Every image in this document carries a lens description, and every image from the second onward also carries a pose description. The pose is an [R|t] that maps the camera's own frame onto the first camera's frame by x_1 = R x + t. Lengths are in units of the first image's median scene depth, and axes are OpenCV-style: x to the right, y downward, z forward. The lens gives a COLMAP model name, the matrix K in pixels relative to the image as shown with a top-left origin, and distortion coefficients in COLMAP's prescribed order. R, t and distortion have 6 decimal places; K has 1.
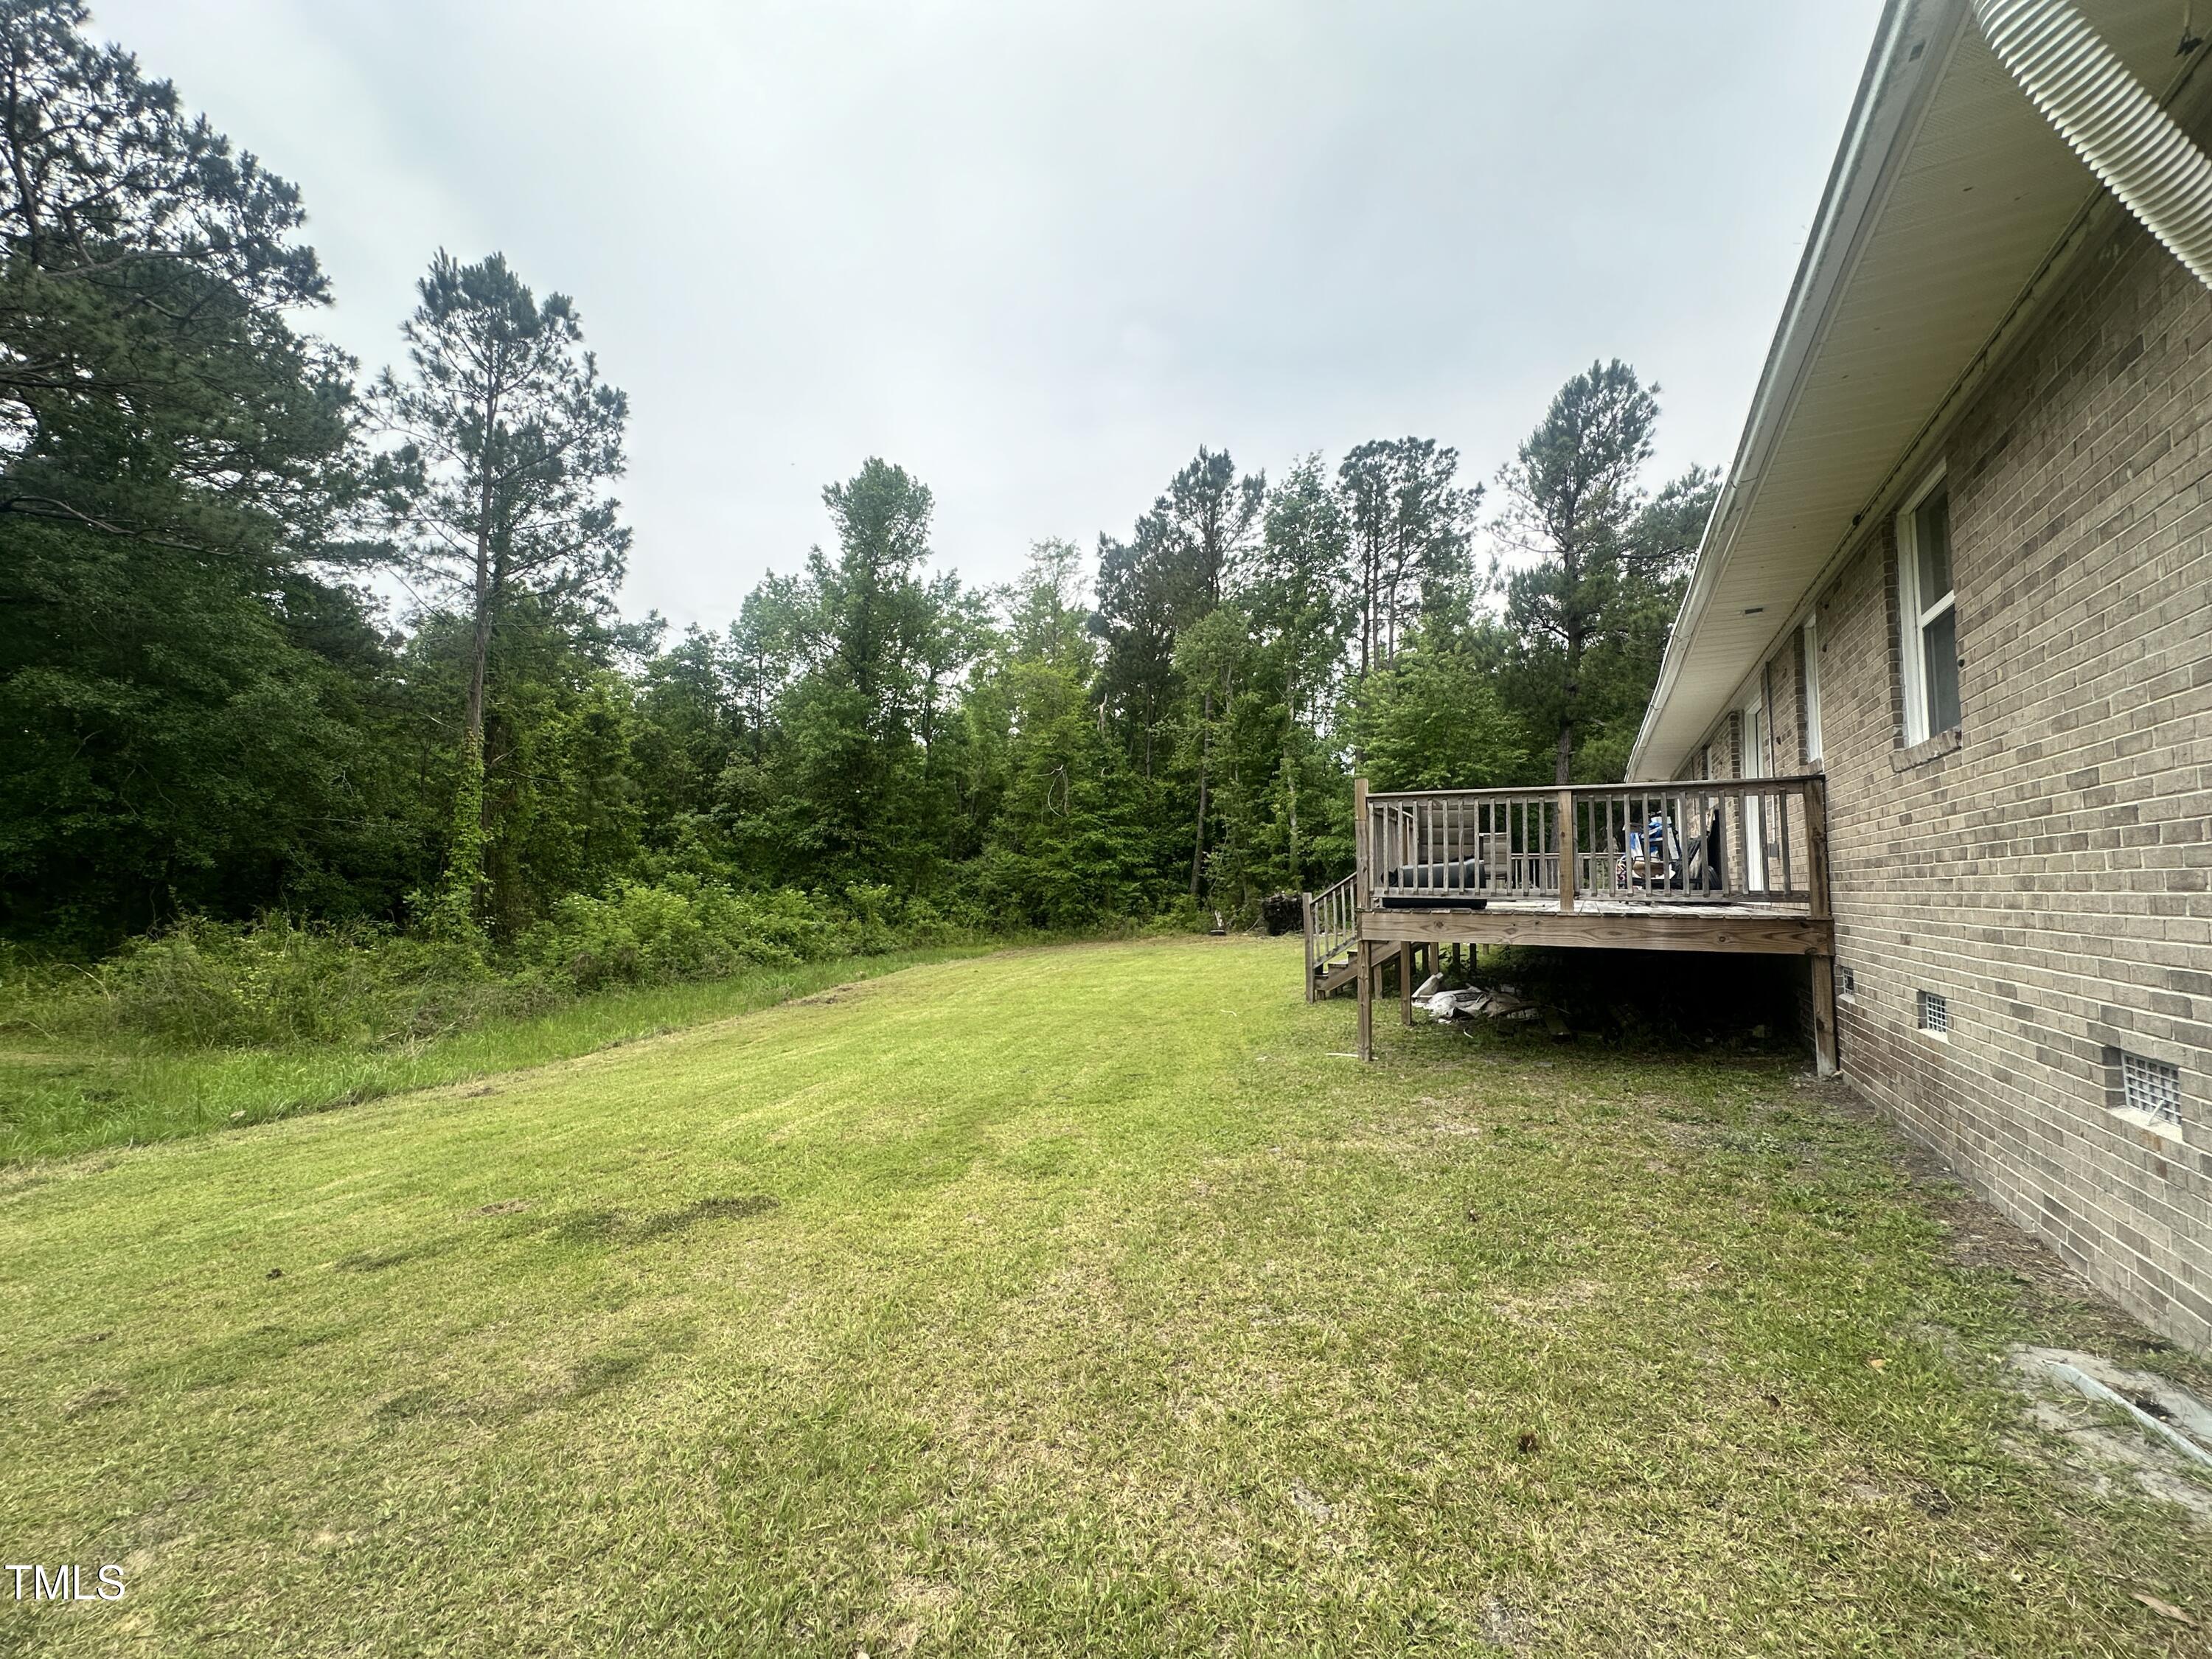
lens RADIAL K [[878.6, 0, 1106.0], [0, 878.6, 829.5], [0, 0, 1]] dist [-0.002798, 0.004574]
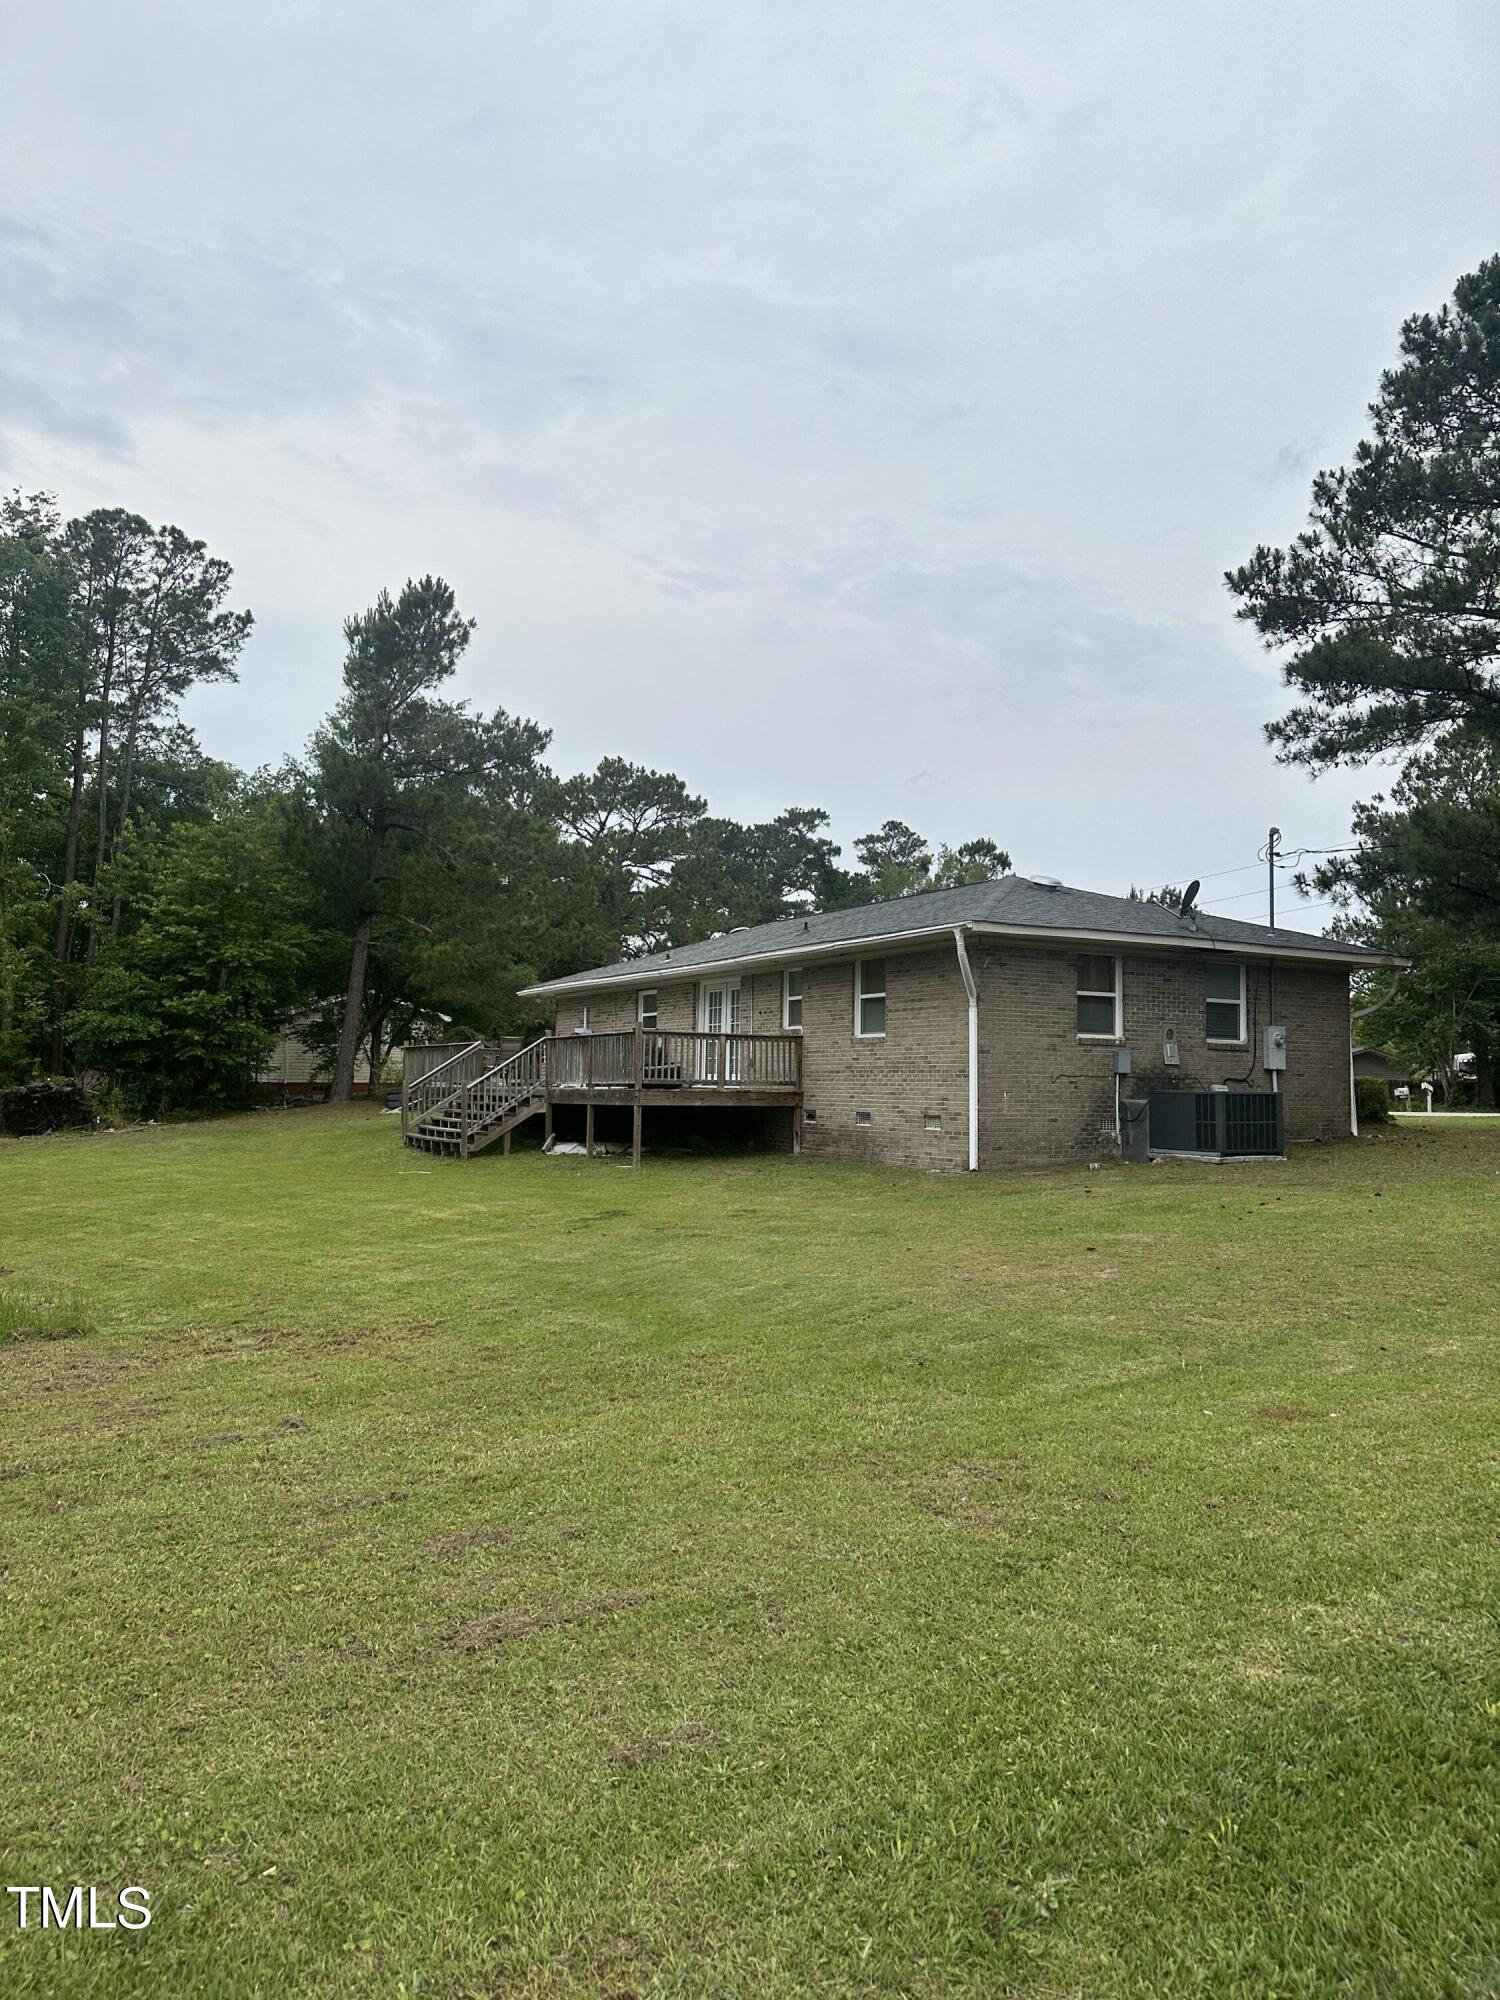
lens RADIAL K [[1396.6, 0, 750.0], [0, 1396.6, 1000.0], [0, 0, 1]] dist [0.004009, 0.000579]
pose [[0.529875, 0.040309, 0.847117, -0.685773], [-0.056803, 0.998314, -0.011973, -0.027329], [-0.846171, -0.041775, 0.531271, -0.258516]]
